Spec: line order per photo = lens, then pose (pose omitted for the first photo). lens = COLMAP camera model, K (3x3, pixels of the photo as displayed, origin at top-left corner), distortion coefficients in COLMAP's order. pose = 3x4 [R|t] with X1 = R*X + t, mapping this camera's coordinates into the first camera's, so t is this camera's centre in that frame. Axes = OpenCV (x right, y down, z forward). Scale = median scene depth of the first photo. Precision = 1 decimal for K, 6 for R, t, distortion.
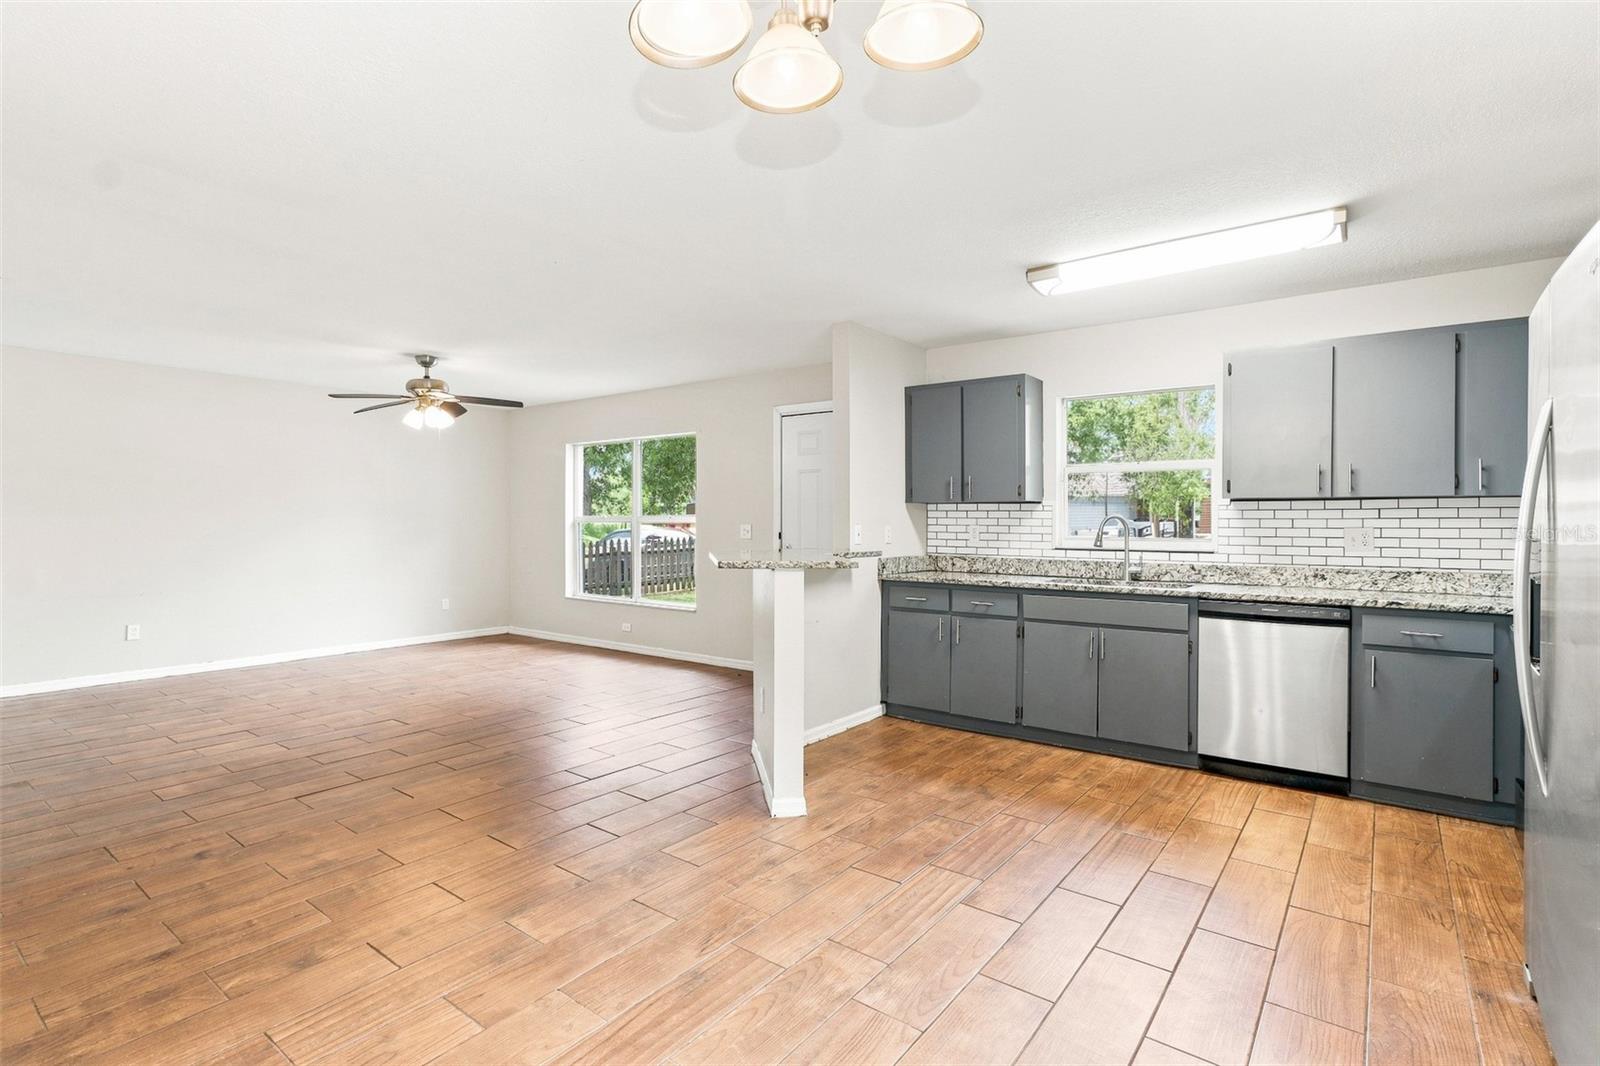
lens RADIAL K [[771.3, 0, 800.0], [0, 771.3, 533.0], [0, 0, 1]] dist [0.011176, 0.000109]
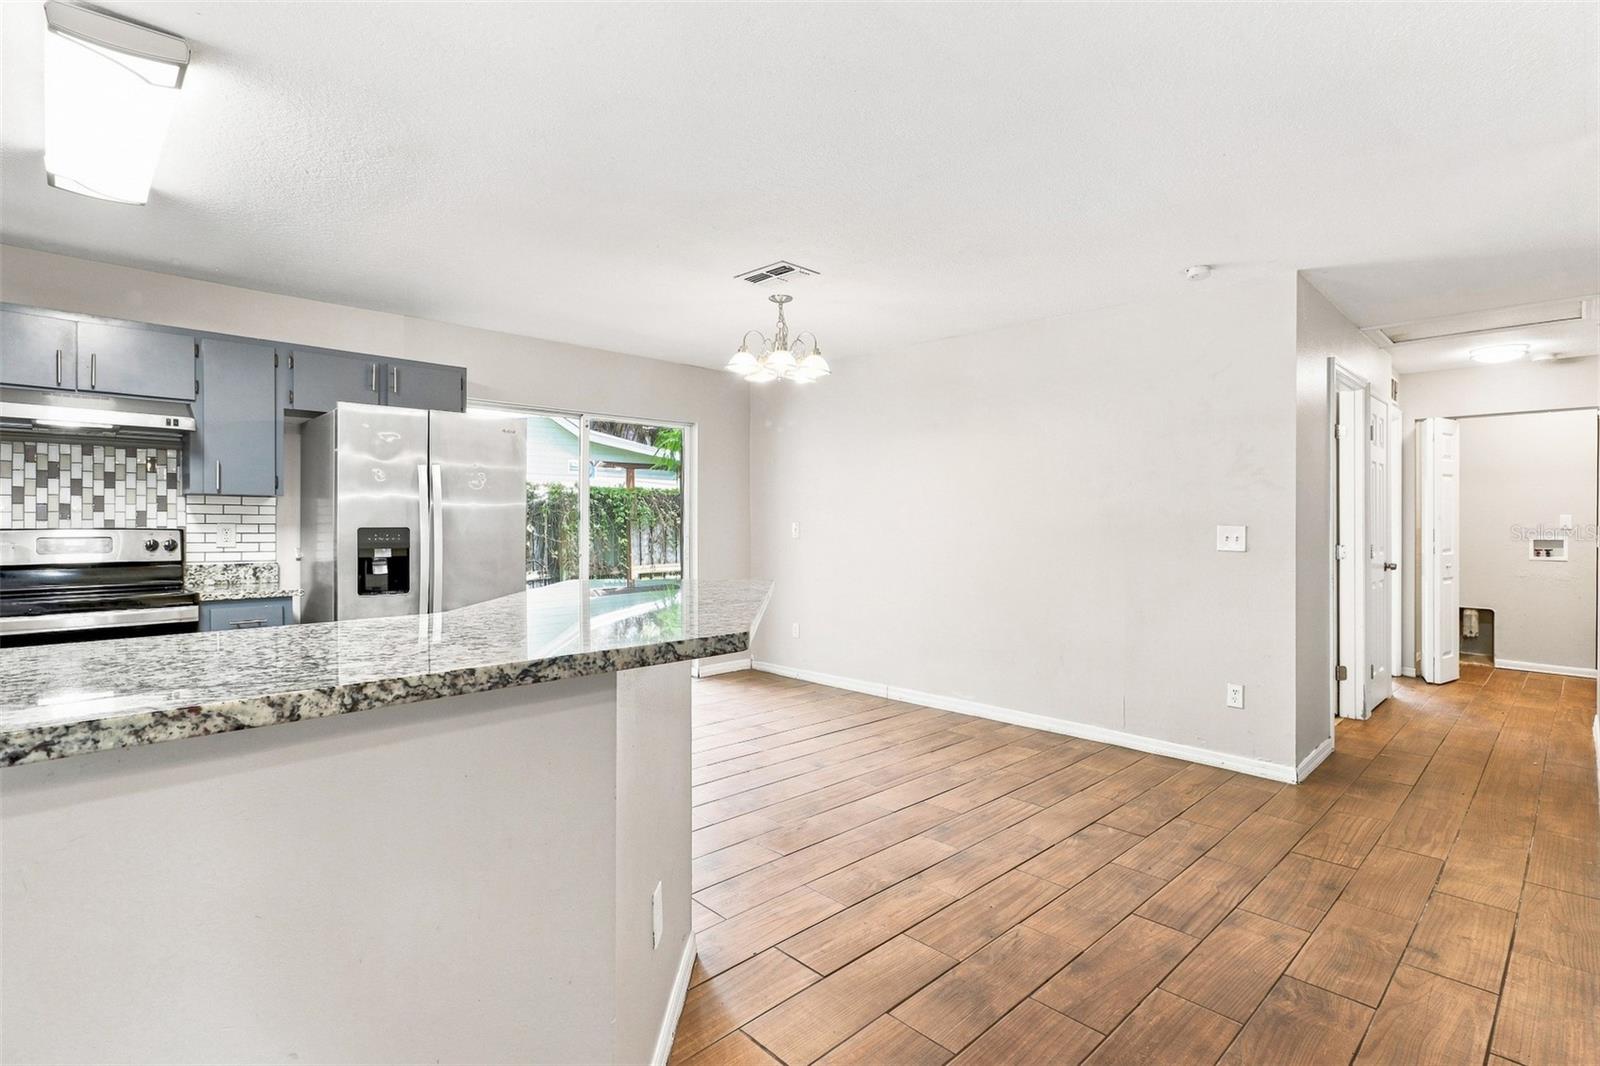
lens RADIAL K [[777.9, 0, 804.6], [0, 777.9, 521.6], [0, 0, 1]] dist [-0.029705, 0.016992]
pose [[-0.988959, -0.008082, 0.147972, -0.165340], [-0.005854, 0.999863, 0.015486, -0.019393], [-0.148076, 0.014449, -0.988870, 1.187511]]
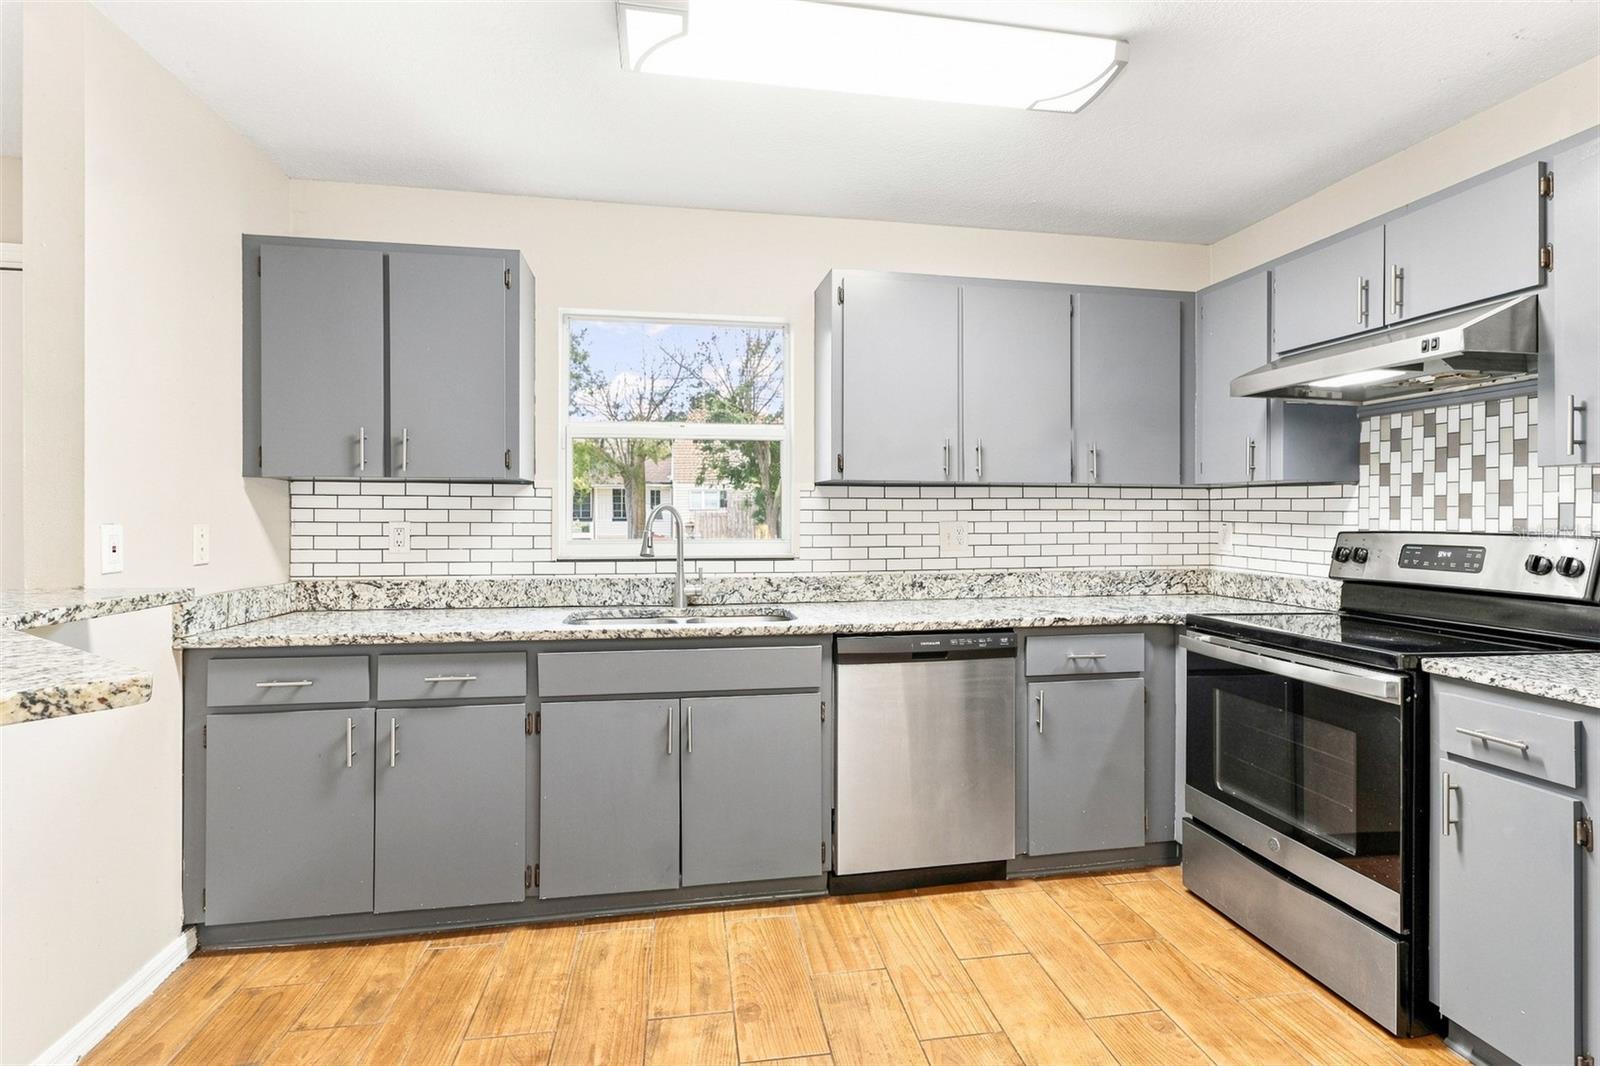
lens RADIAL K [[765.2, 0, 821.6], [0, 765.2, 513.9], [0, 0, 1]] dist [-0.000340, 0.000970]
pose [[0.668215, -0.002101, 0.743965, 0.026760], [0.013043, 0.999875, -0.008892, -0.008692], [-0.743854, 0.015645, 0.668159, 0.490312]]
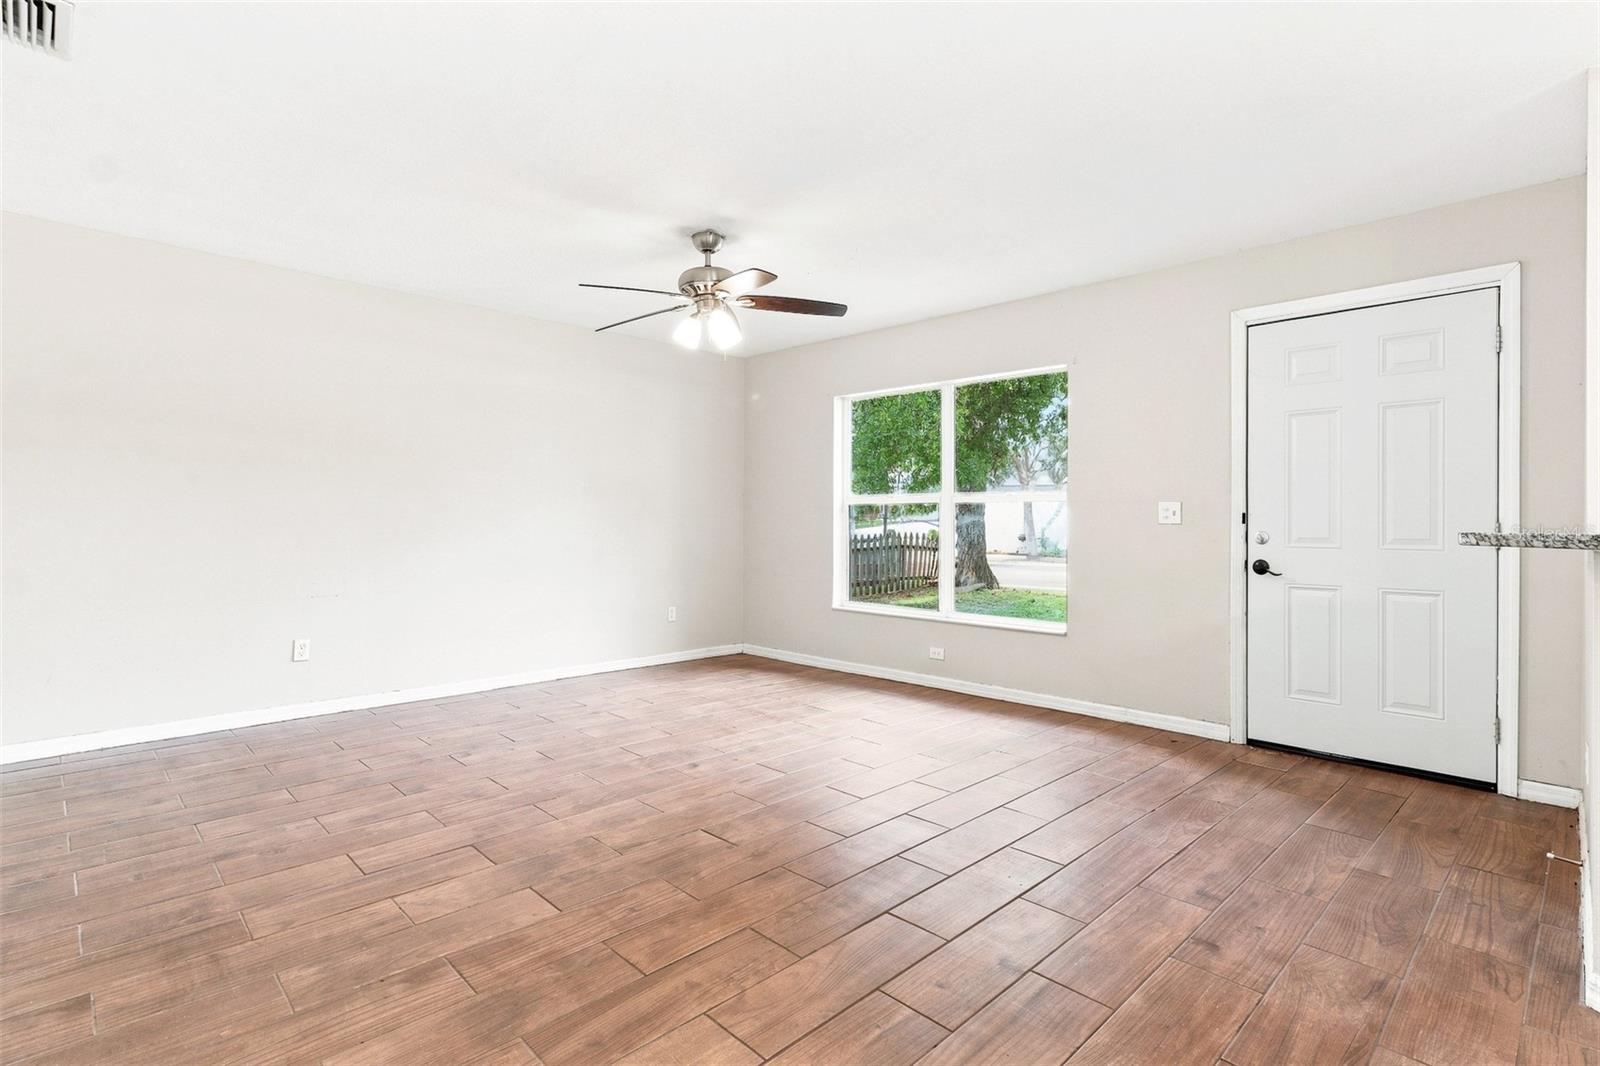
lens RADIAL K [[777.9, 0, 804.6], [0, 777.9, 521.6], [0, 0, 1]] dist [-0.029705, 0.016992]
pose [[0.989840, 0.002900, -0.142153, -0.396160], [-0.005357, 0.999843, -0.016900, 0.026096], [0.142081, 0.017490, 0.989700, 0.479829]]
